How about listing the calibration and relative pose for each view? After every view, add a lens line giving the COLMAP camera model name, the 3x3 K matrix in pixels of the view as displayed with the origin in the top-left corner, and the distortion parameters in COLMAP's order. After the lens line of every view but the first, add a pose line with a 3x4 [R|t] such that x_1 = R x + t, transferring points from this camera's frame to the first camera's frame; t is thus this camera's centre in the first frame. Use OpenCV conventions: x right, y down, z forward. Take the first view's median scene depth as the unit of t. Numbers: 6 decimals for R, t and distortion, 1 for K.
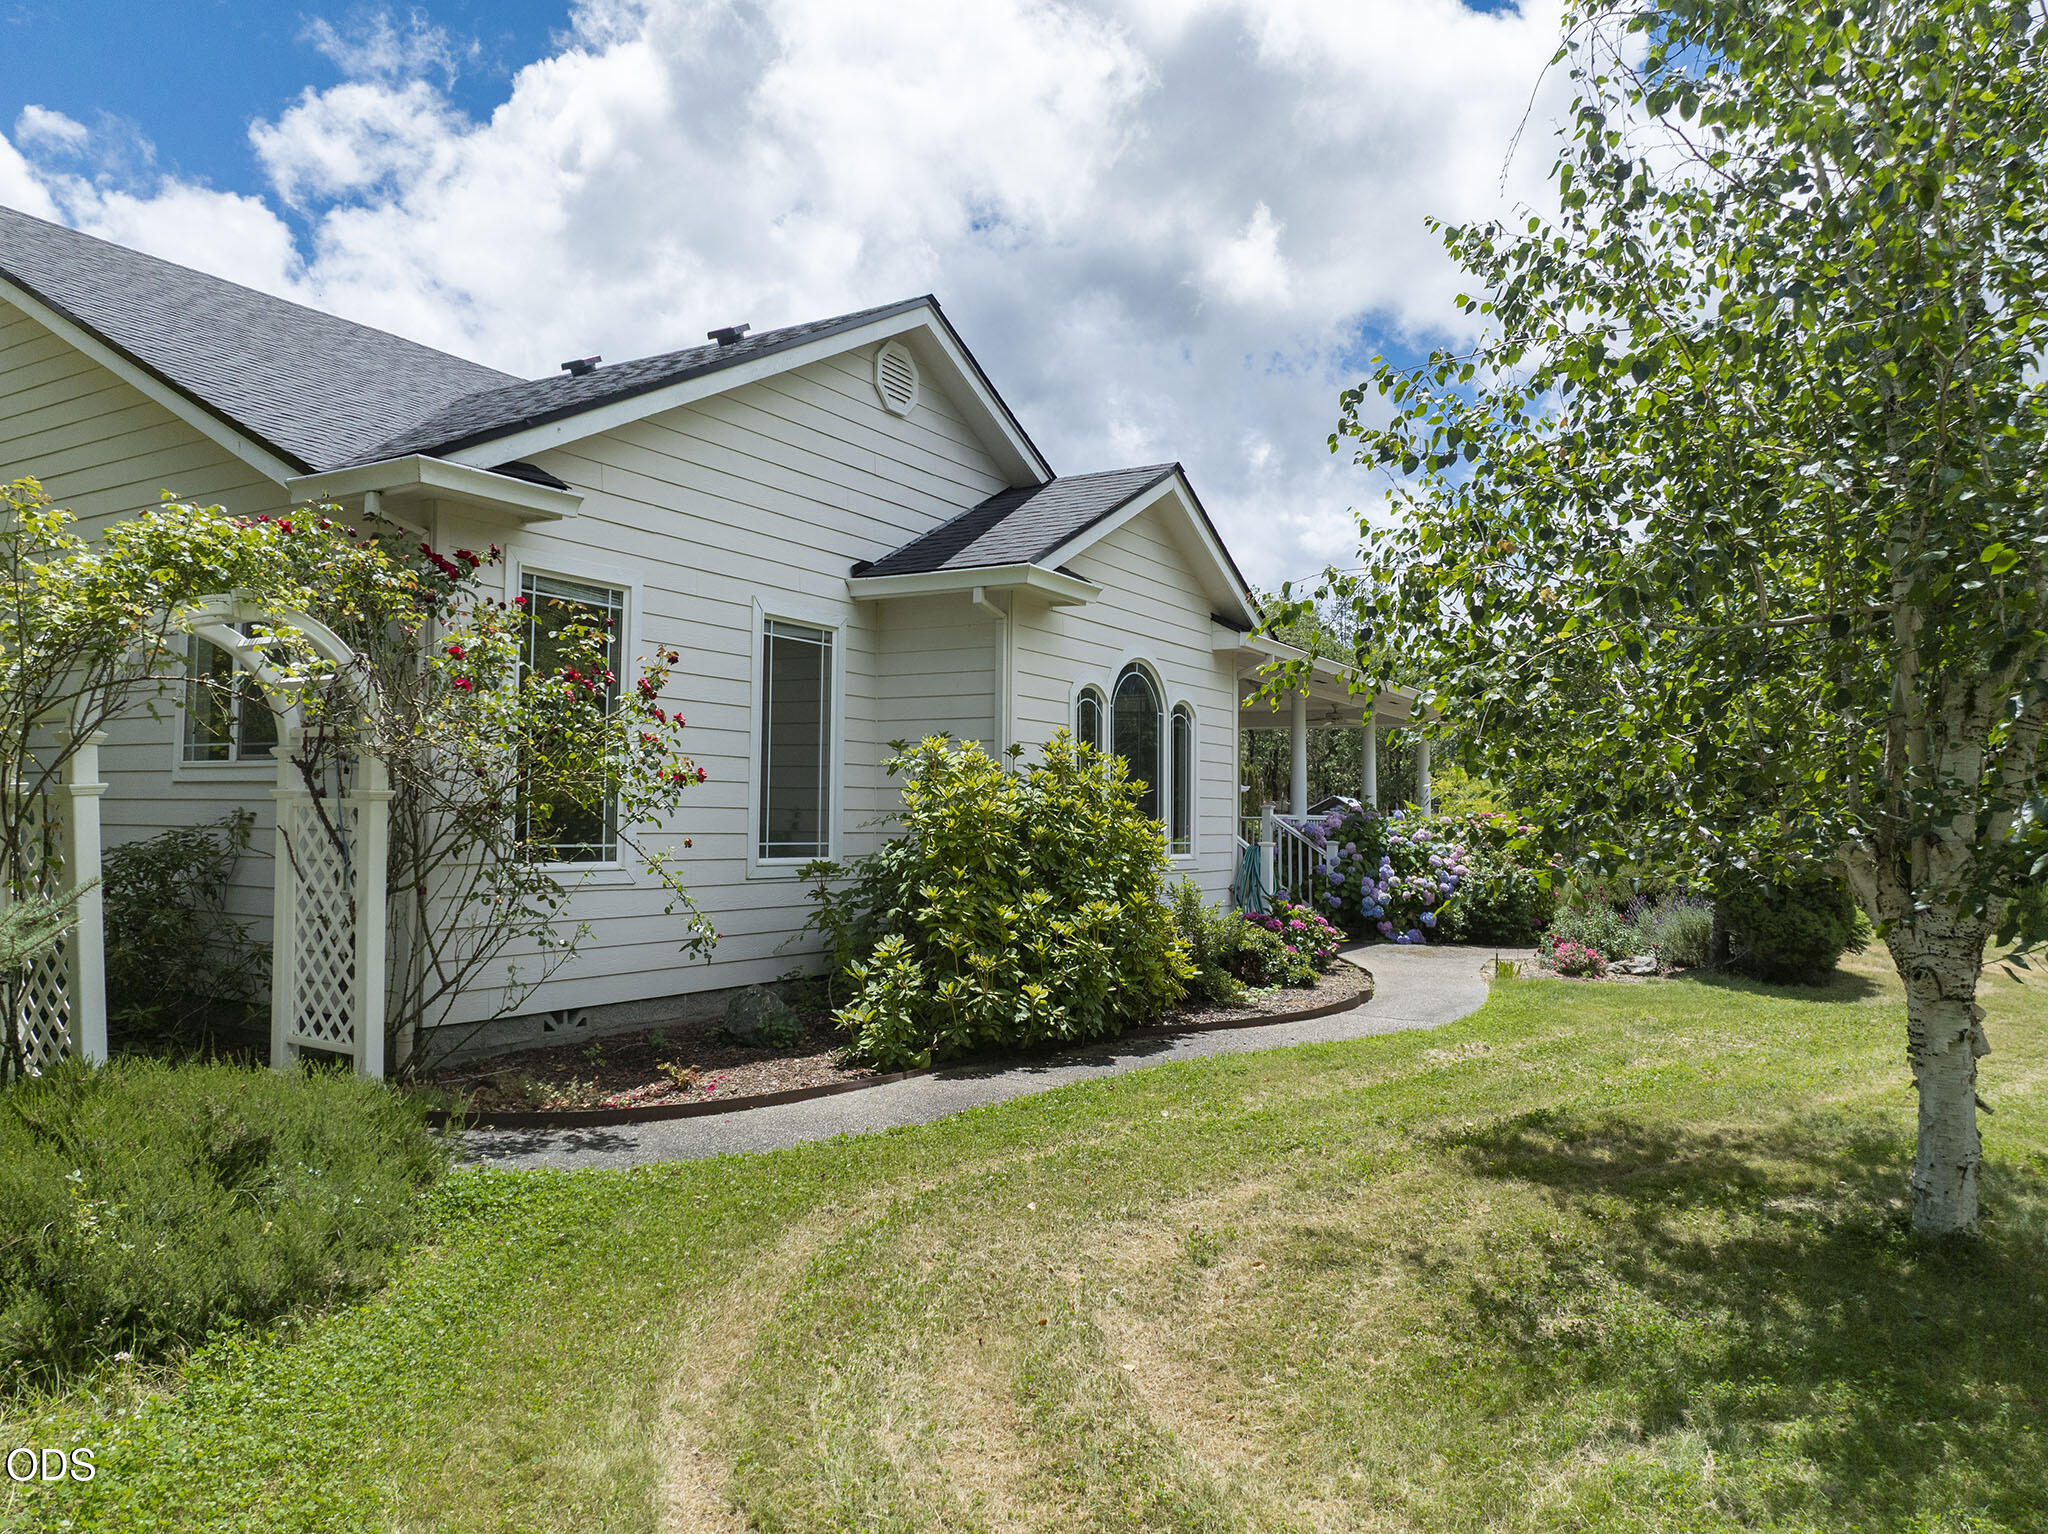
lens RADIAL K [[1443.5, 0, 1022.0], [0, 1443.5, 758.9], [0, 0, 1]] dist [-0.051691, 0.024376]
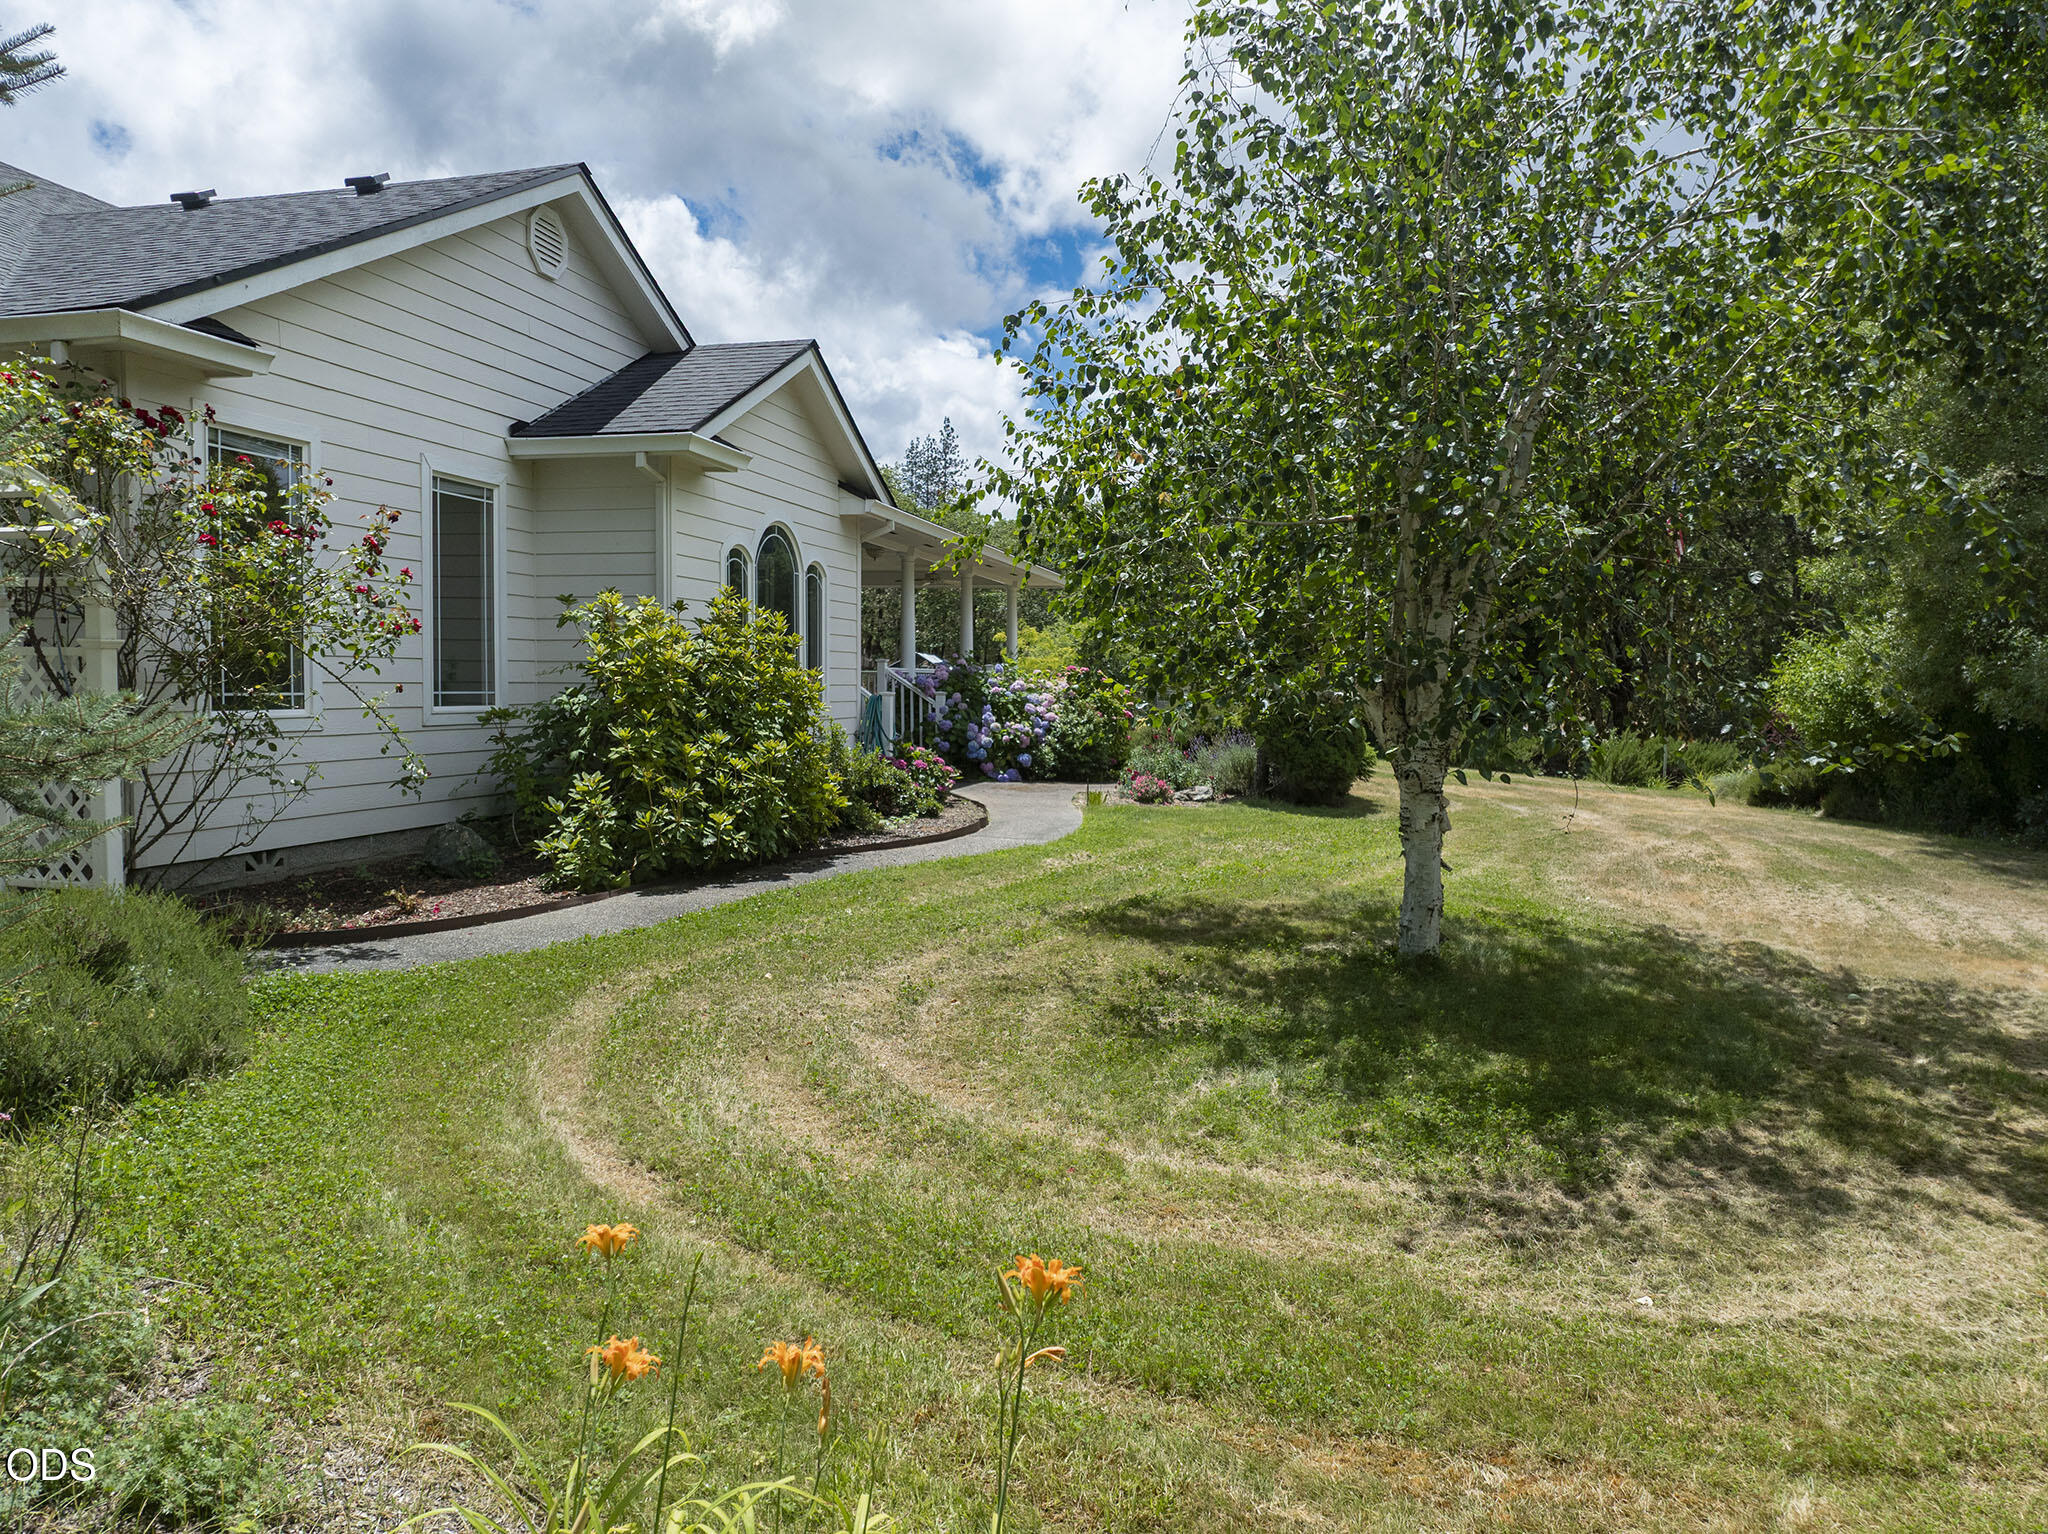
lens RADIAL K [[1443.5, 0, 1024.1], [0, 1443.5, 766.5], [0, 0, 1]] dist [-0.051691, 0.024376]
pose [[0.955940, -0.019140, 0.292937, -0.101359], [-0.011579, 0.994637, 0.102773, 0.000113], [-0.293333, -0.101637, 0.950592, -0.165613]]
